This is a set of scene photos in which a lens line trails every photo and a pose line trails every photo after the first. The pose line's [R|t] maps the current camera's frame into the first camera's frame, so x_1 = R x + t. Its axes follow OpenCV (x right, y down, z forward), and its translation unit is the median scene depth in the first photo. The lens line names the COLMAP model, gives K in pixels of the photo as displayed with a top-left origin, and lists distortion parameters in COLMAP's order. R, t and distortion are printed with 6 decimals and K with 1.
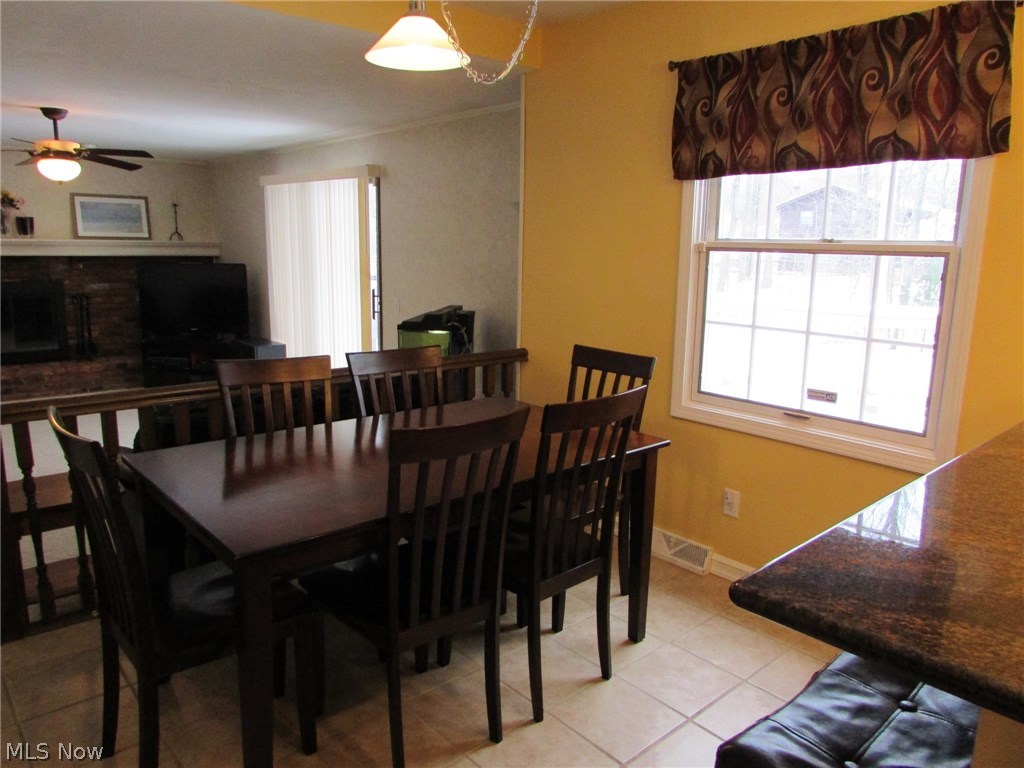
lens RADIAL K [[730.2, 0, 509.2], [0, 730.2, 385.5], [0, 0, 1]] dist [-0.024275, 0.004021]
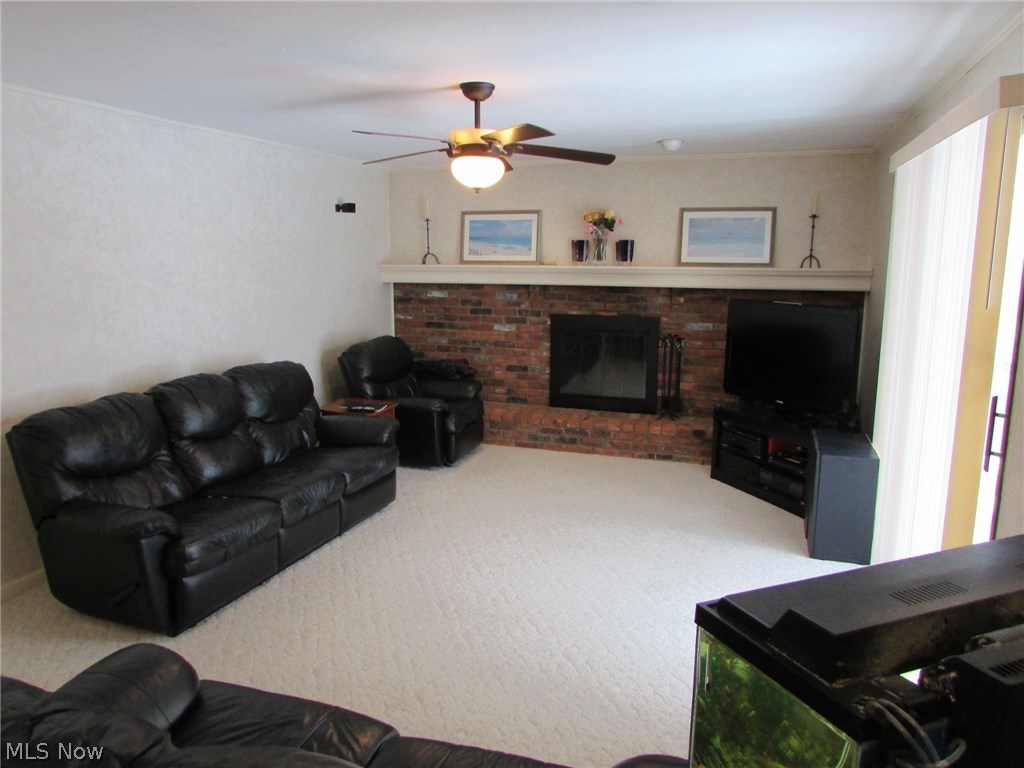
lens RADIAL K [[736.7, 0, 512.0], [0, 736.7, 384.0], [0, 0, 1]] dist [-0.006173, 0.001729]
pose [[0.495457, 0.132849, -0.858414, 0.019691], [-0.160372, 0.985237, 0.059913, -0.094919], [0.853700, 0.107981, 0.509447, 0.451157]]
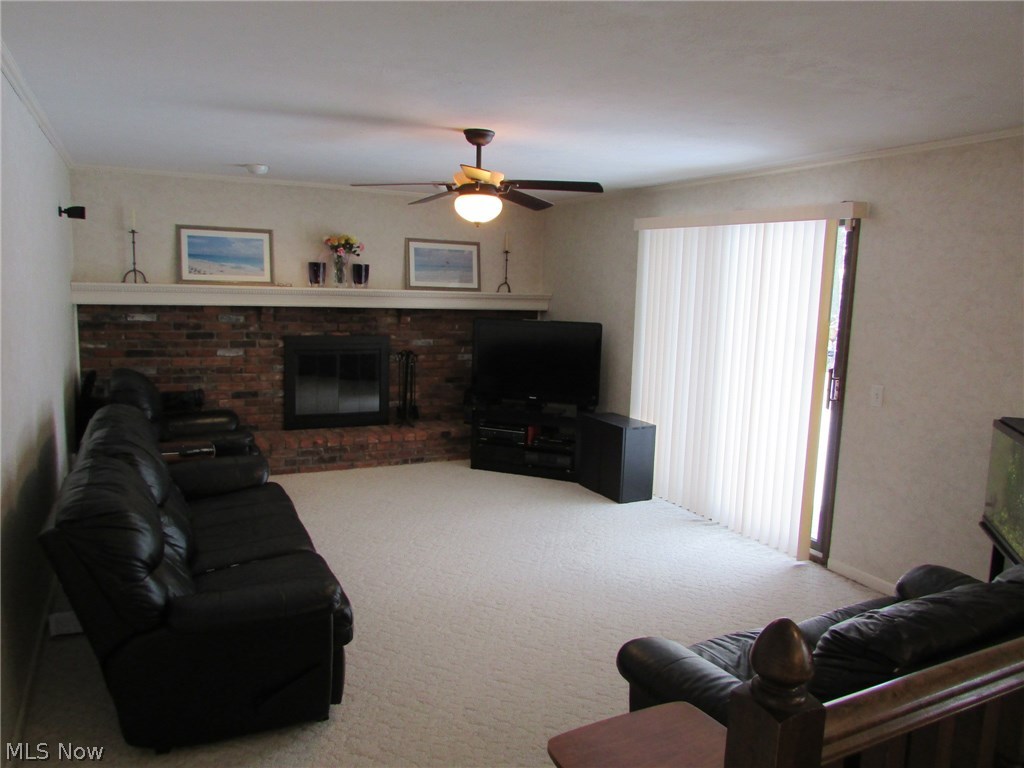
lens RADIAL K [[730.5, 0, 512.0], [0, 730.5, 384.0], [0, 0, 1]] dist [-0.031777, 0.004021]
pose [[0.969763, 0.045400, -0.239790, -0.255682], [-0.060203, 0.996682, -0.054770, -0.045500], [0.236508, 0.067550, 0.969279, 0.171376]]
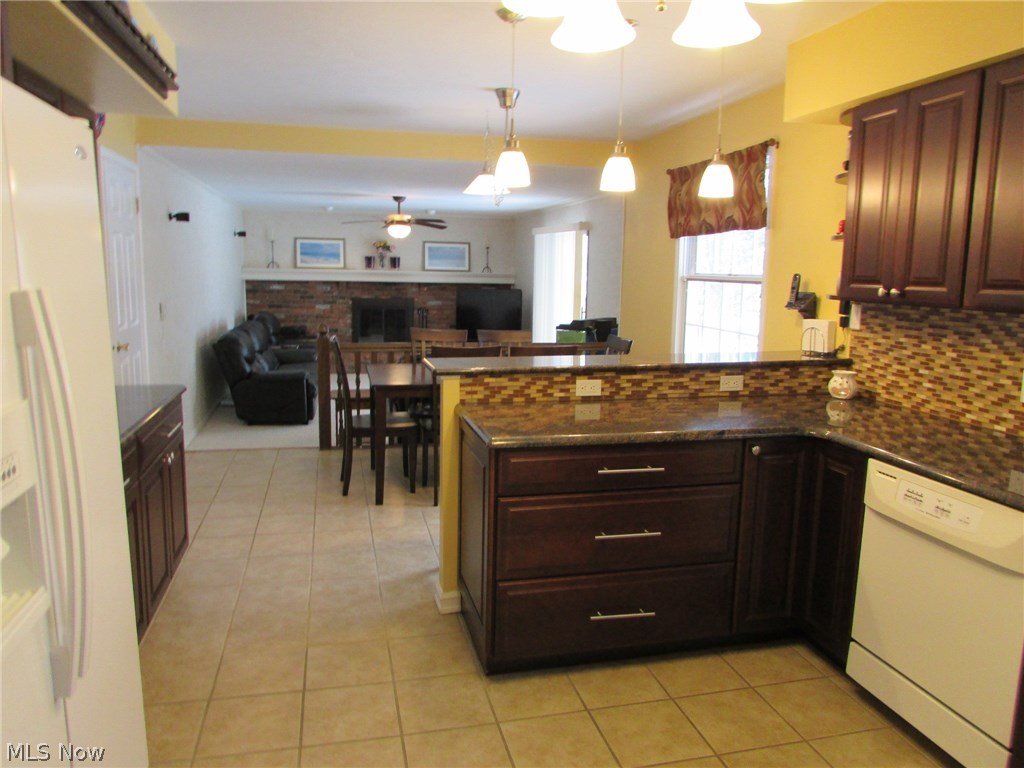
lens RADIAL K [[730.5, 0, 512.0], [0, 730.5, 384.0], [0, 0, 1]] dist [-0.031777, 0.004021]
pose [[0.884808, 0.072682, -0.460252, 0.282317], [-0.093457, 0.995370, -0.022478, 0.048778], [0.456487, 0.062903, 0.887503, -0.251118]]
